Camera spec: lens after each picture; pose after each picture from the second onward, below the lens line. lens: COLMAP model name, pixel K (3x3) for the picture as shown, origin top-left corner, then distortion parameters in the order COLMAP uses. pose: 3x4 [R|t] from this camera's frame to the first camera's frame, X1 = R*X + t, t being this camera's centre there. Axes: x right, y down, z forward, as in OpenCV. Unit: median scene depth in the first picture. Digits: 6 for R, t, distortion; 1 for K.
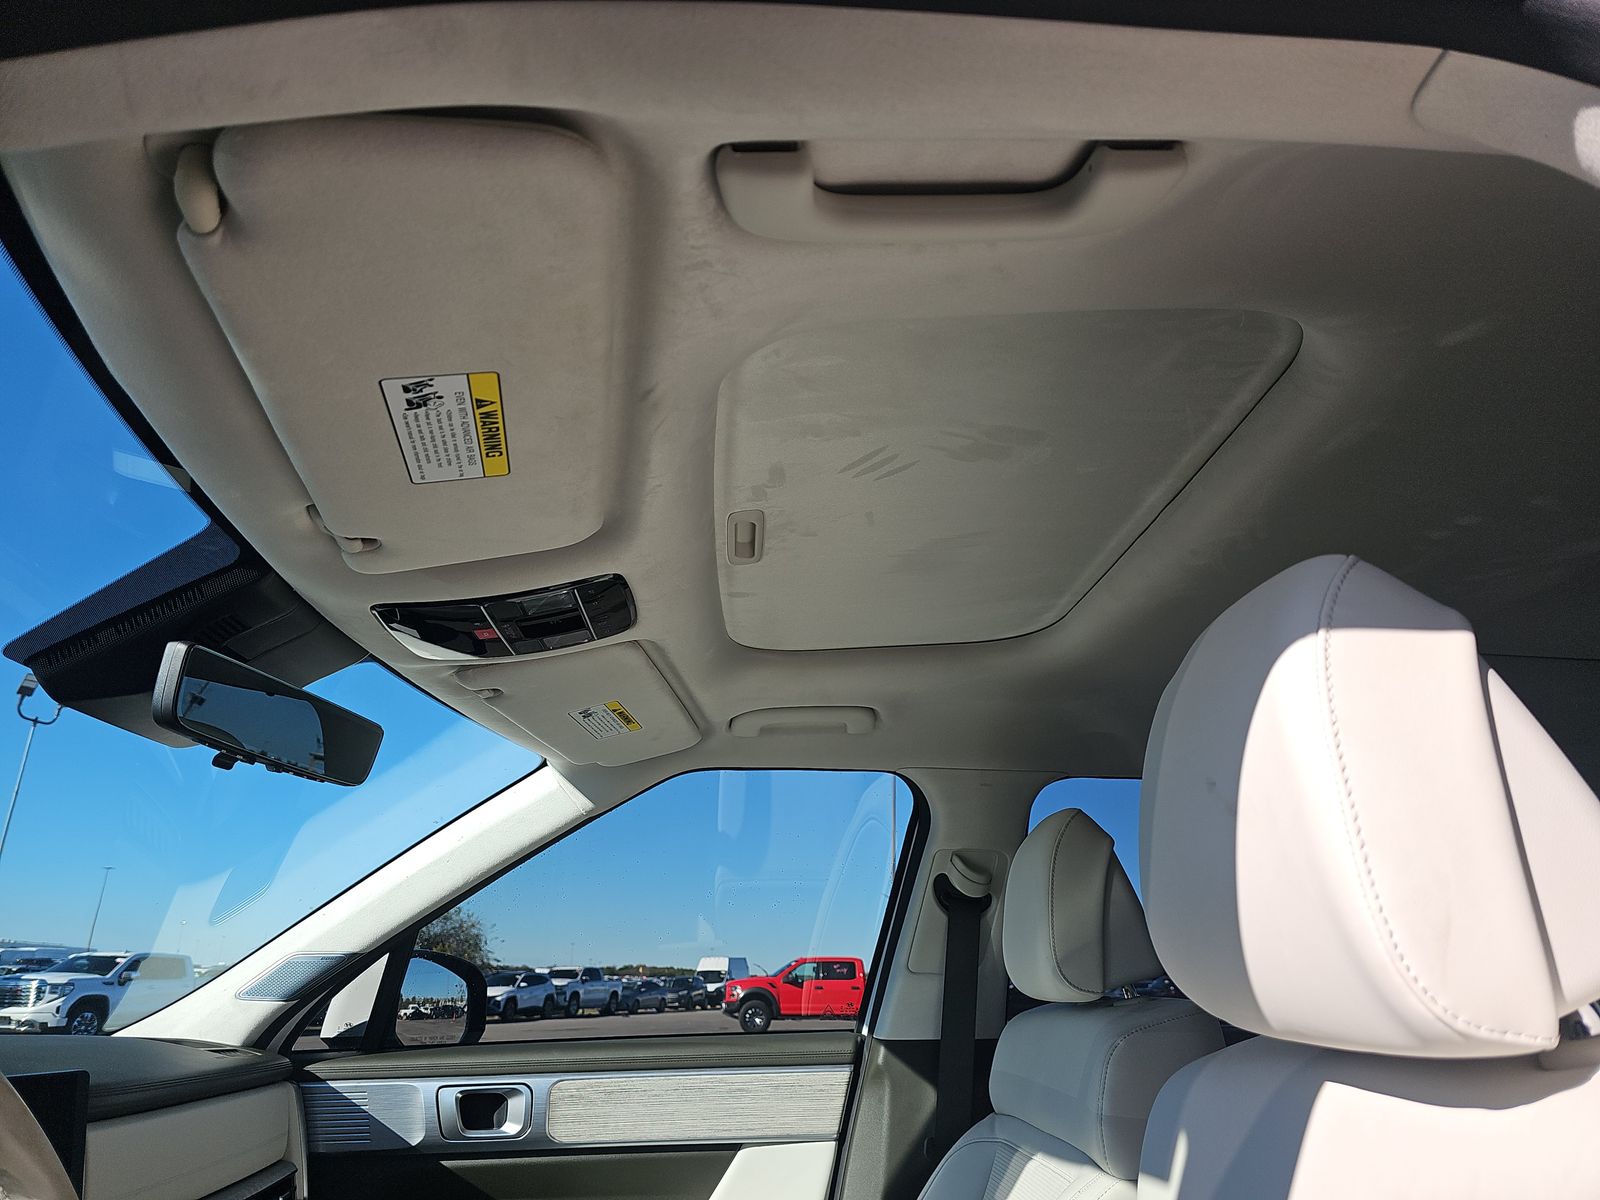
lens RADIAL K [[1085.9, 0, 800.0], [0, 1085.9, 600.0], [0, 0, 1]] dist [0.028705, -0.027173]
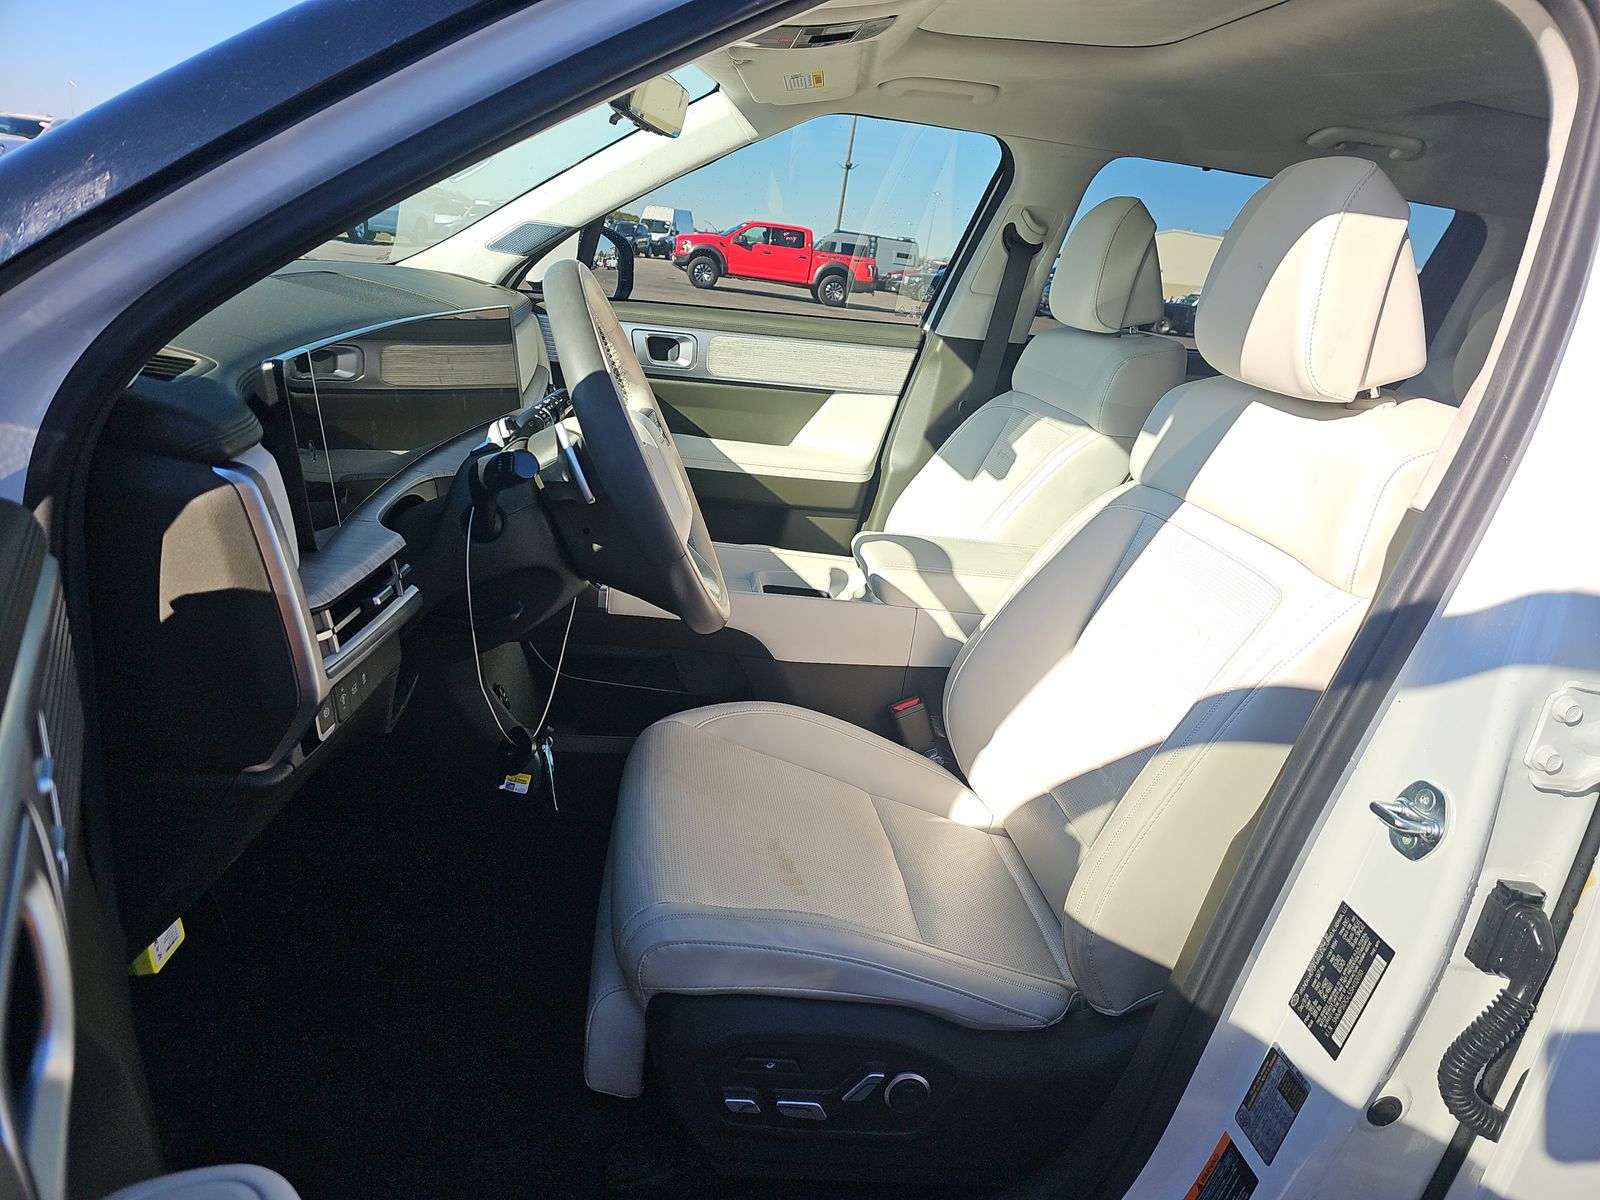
lens RADIAL K [[1043.2, 0, 800.0], [0, 1043.2, 600.0], [0, 0, 1]] dist [0.109926, -0.148623]
pose [[0.992273, 0.098253, 0.075766, -0.182448], [-0.124073, 0.784025, 0.608203, -0.143747], [0.000355, -0.612904, 0.790158, -0.310362]]
